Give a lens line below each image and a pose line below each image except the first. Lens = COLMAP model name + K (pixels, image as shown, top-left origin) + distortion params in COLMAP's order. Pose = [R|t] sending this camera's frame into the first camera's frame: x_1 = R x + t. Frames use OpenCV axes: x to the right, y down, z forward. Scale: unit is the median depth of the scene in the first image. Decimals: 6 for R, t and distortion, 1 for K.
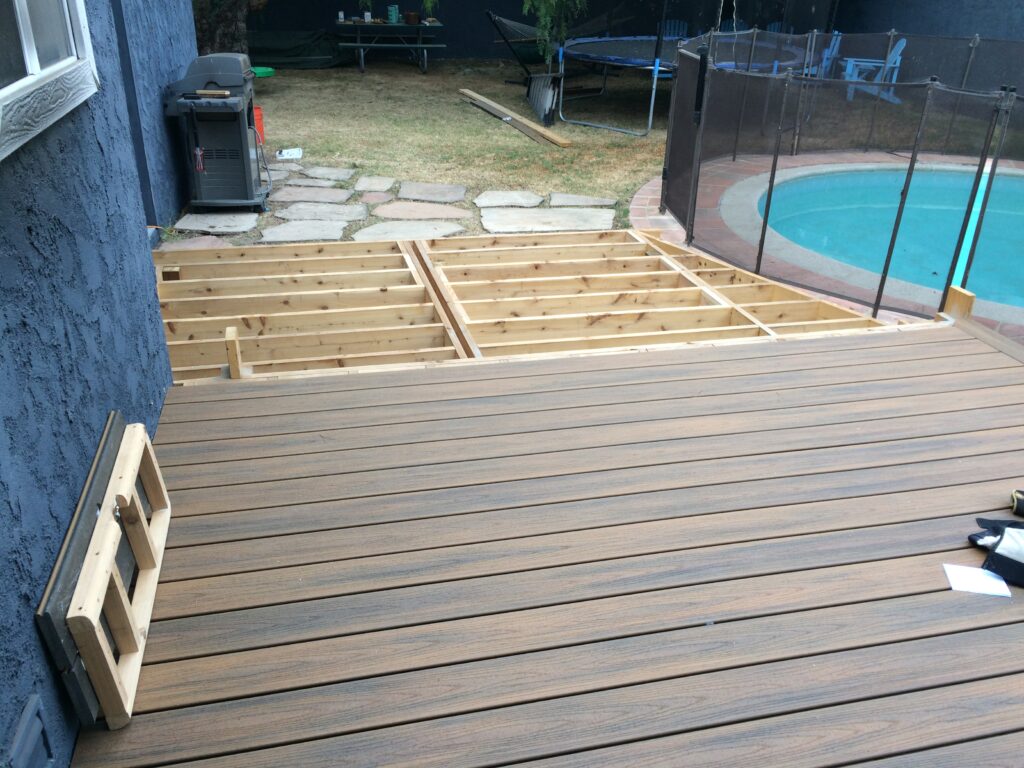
lens RADIAL K [[900.2, 0, 512.0], [0, 900.2, 384.0], [0, 0, 1]] dist [0.092198, -0.120540]
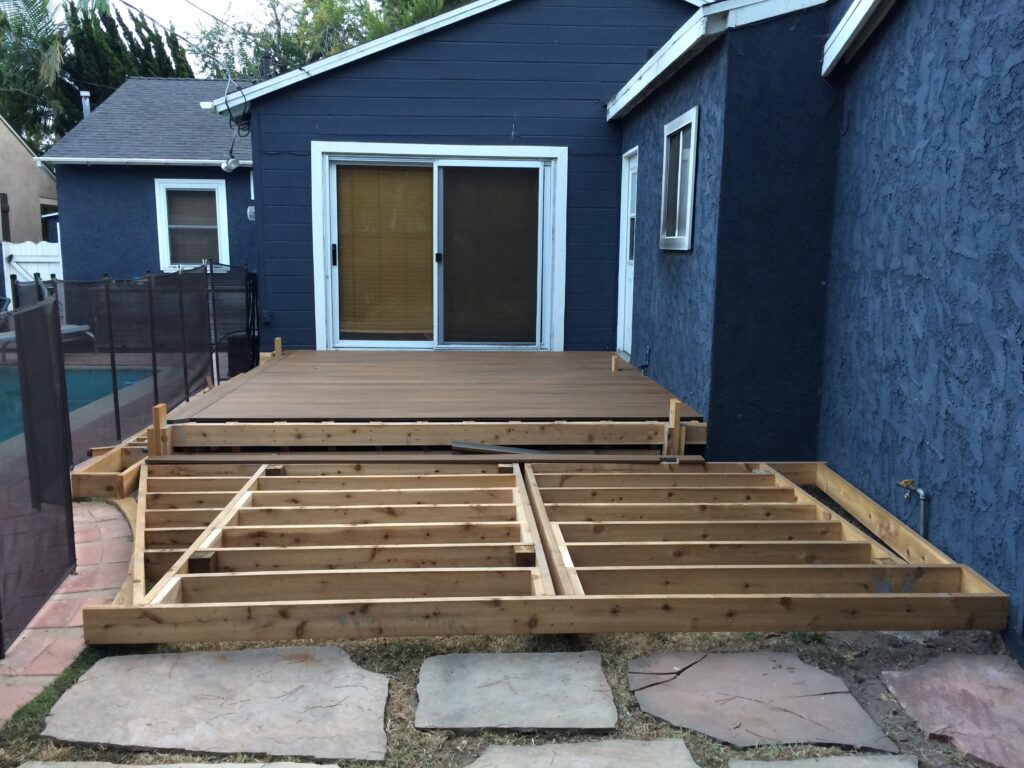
lens RADIAL K [[900.2, 0, 512.0], [0, 900.2, 384.0], [0, 0, 1]] dist [0.092198, -0.120540]
pose [[-0.983429, -0.055916, 0.172457, -0.200948], [0.047519, 0.838492, 0.542839, -0.681672], [-0.174957, 0.542038, -0.821940, 1.624649]]
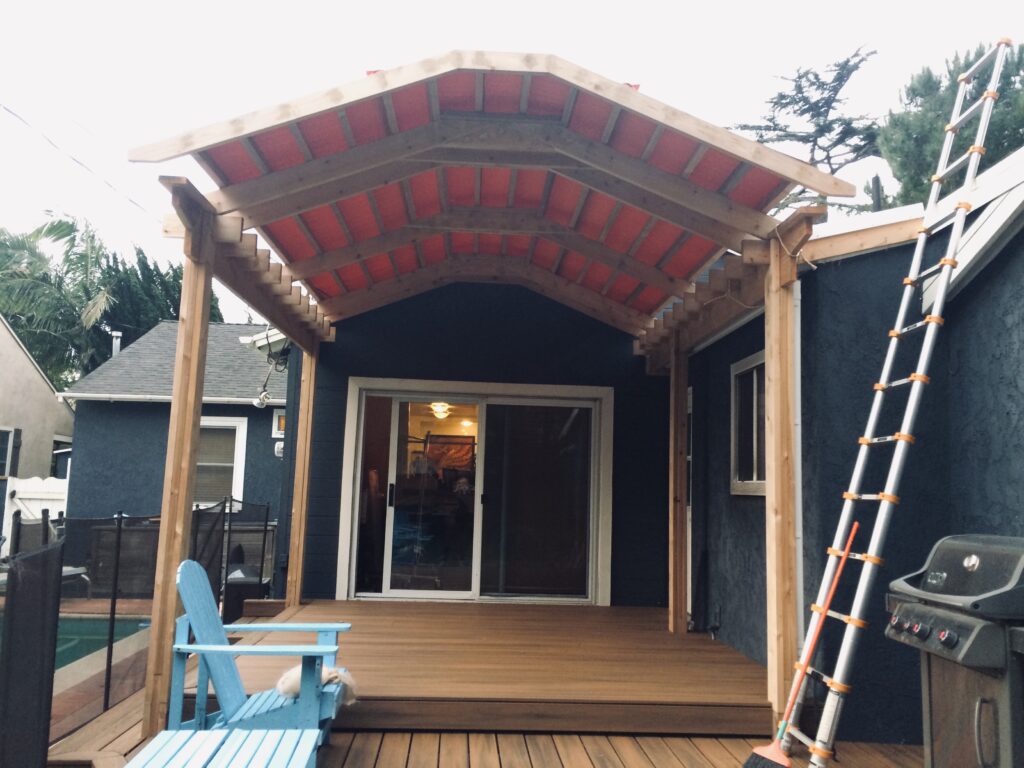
lens RADIAL K [[900.2, 0, 512.0], [0, 900.2, 384.0], [0, 0, 1]] dist [0.092198, -0.120540]
pose [[-0.982499, -0.030943, 0.183681, -0.149856], [0.025600, 0.954317, 0.297698, -0.652101], [-0.184502, 0.297191, -0.936823, 1.575767]]
